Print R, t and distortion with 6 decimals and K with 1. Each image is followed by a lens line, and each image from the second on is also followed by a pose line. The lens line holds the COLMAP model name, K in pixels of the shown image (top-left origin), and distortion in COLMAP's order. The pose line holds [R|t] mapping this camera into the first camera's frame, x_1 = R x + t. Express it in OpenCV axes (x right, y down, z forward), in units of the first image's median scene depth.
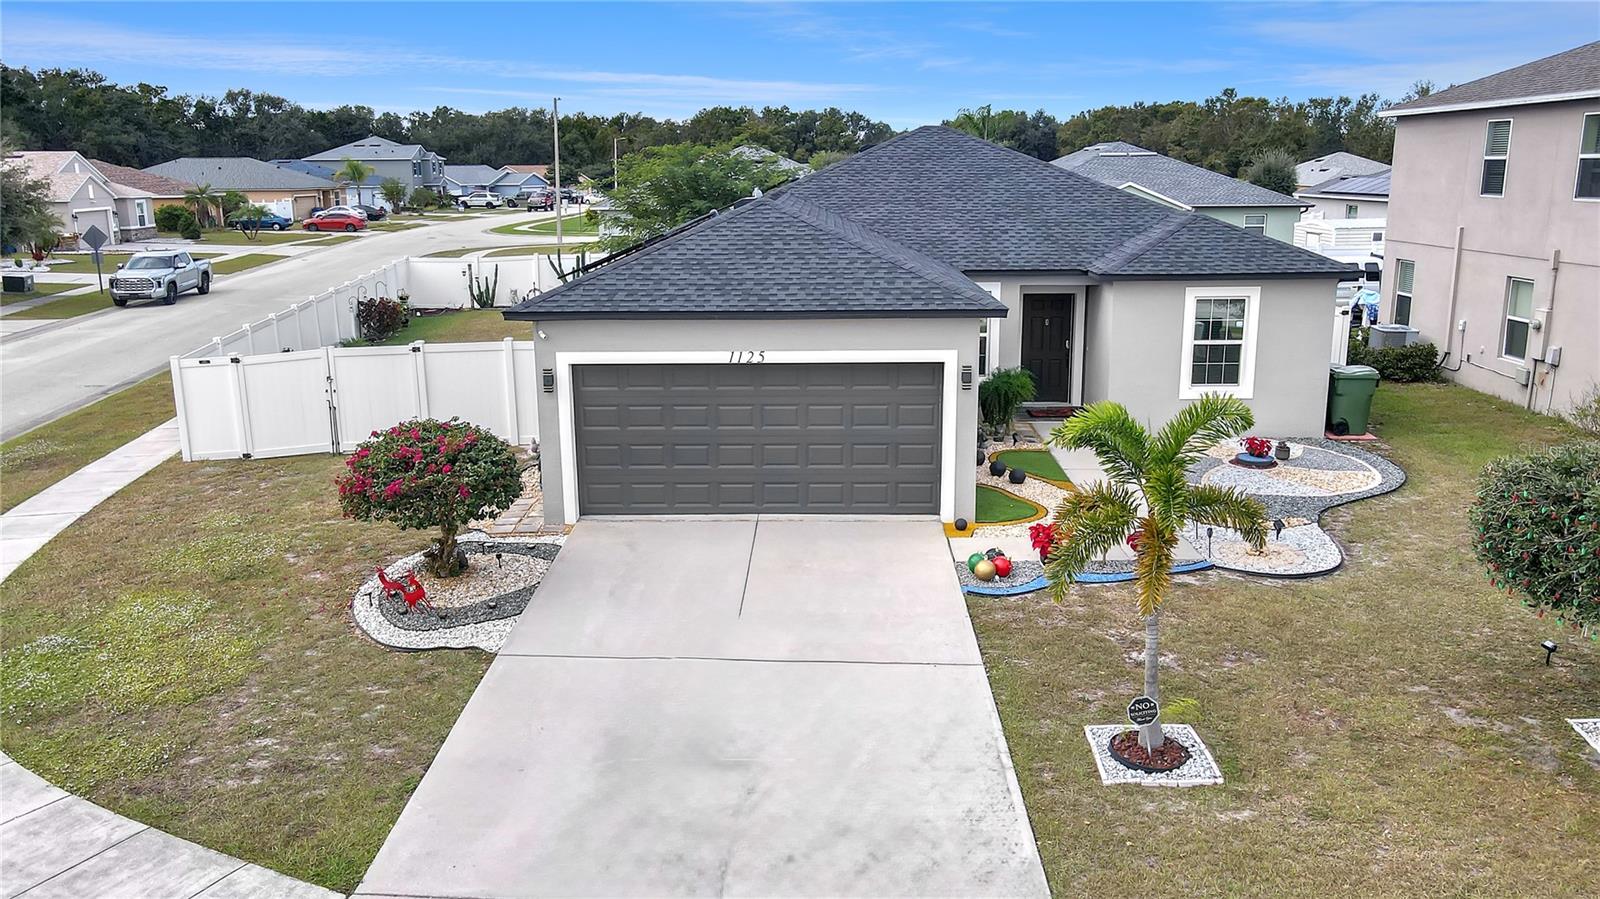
lens RADIAL K [[1258.4, 0, 800.0], [0, 1258.4, 449.5], [0, 0, 1]] dist [0.008176, -0.003070]
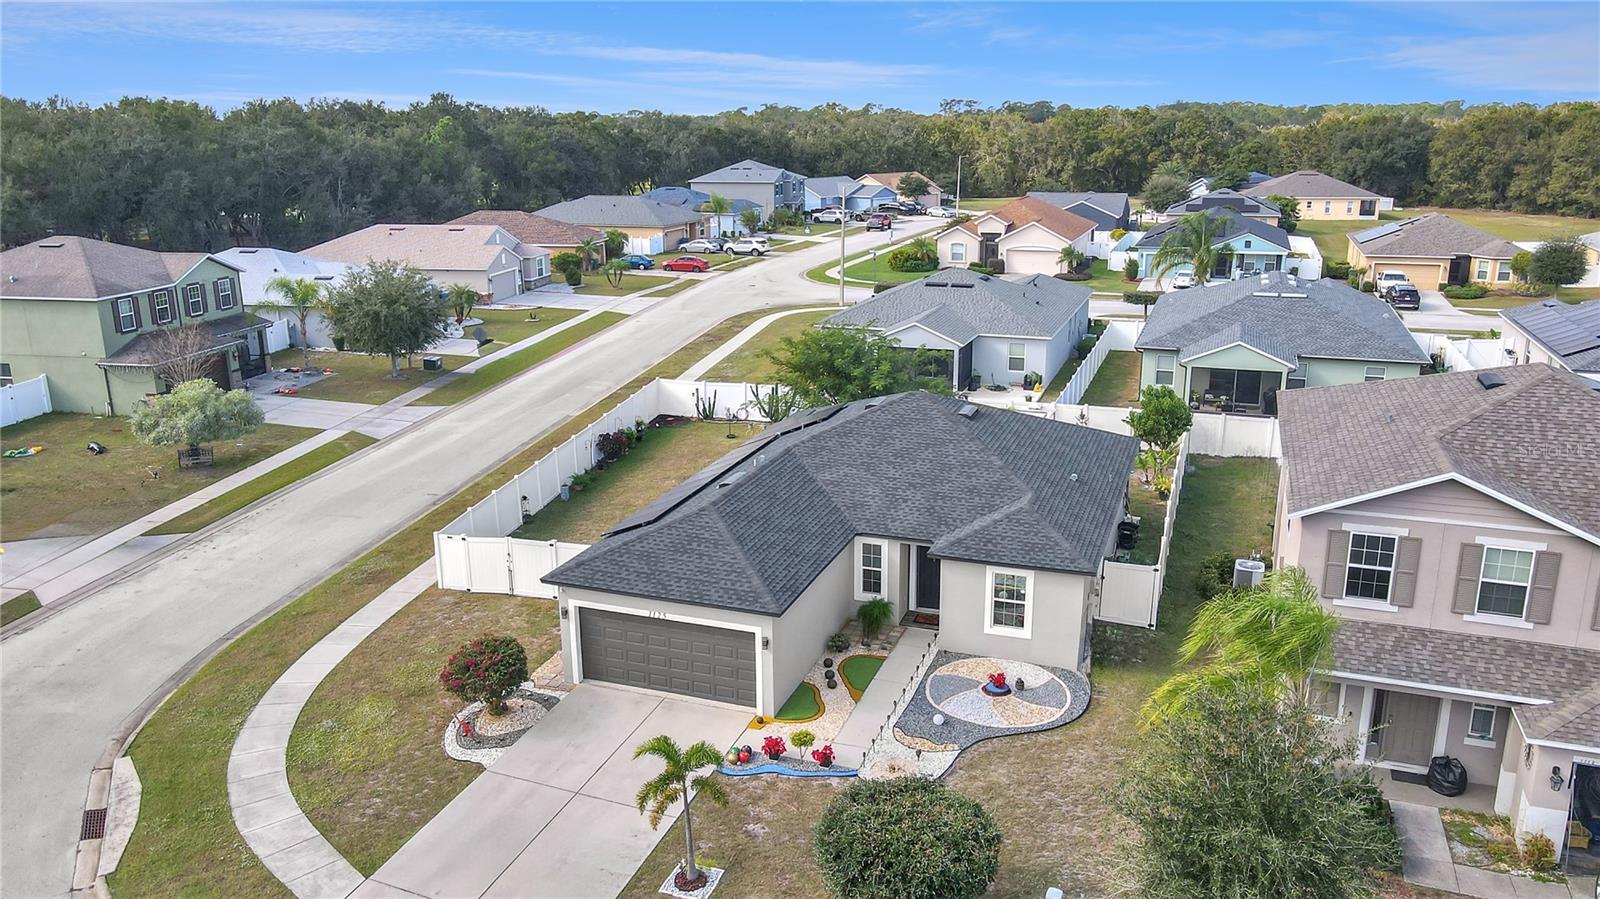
lens RADIAL K [[1210.7, 0, 756.2], [0, 1210.7, 447.8], [0, 0, 1]] dist [0.023535, 0.000233]
pose [[0.938025, 0.088258, -0.335141, 0.452905], [-0.073319, 0.995679, 0.056997, -0.289725], [0.338724, -0.028893, 0.940442, -0.431740]]
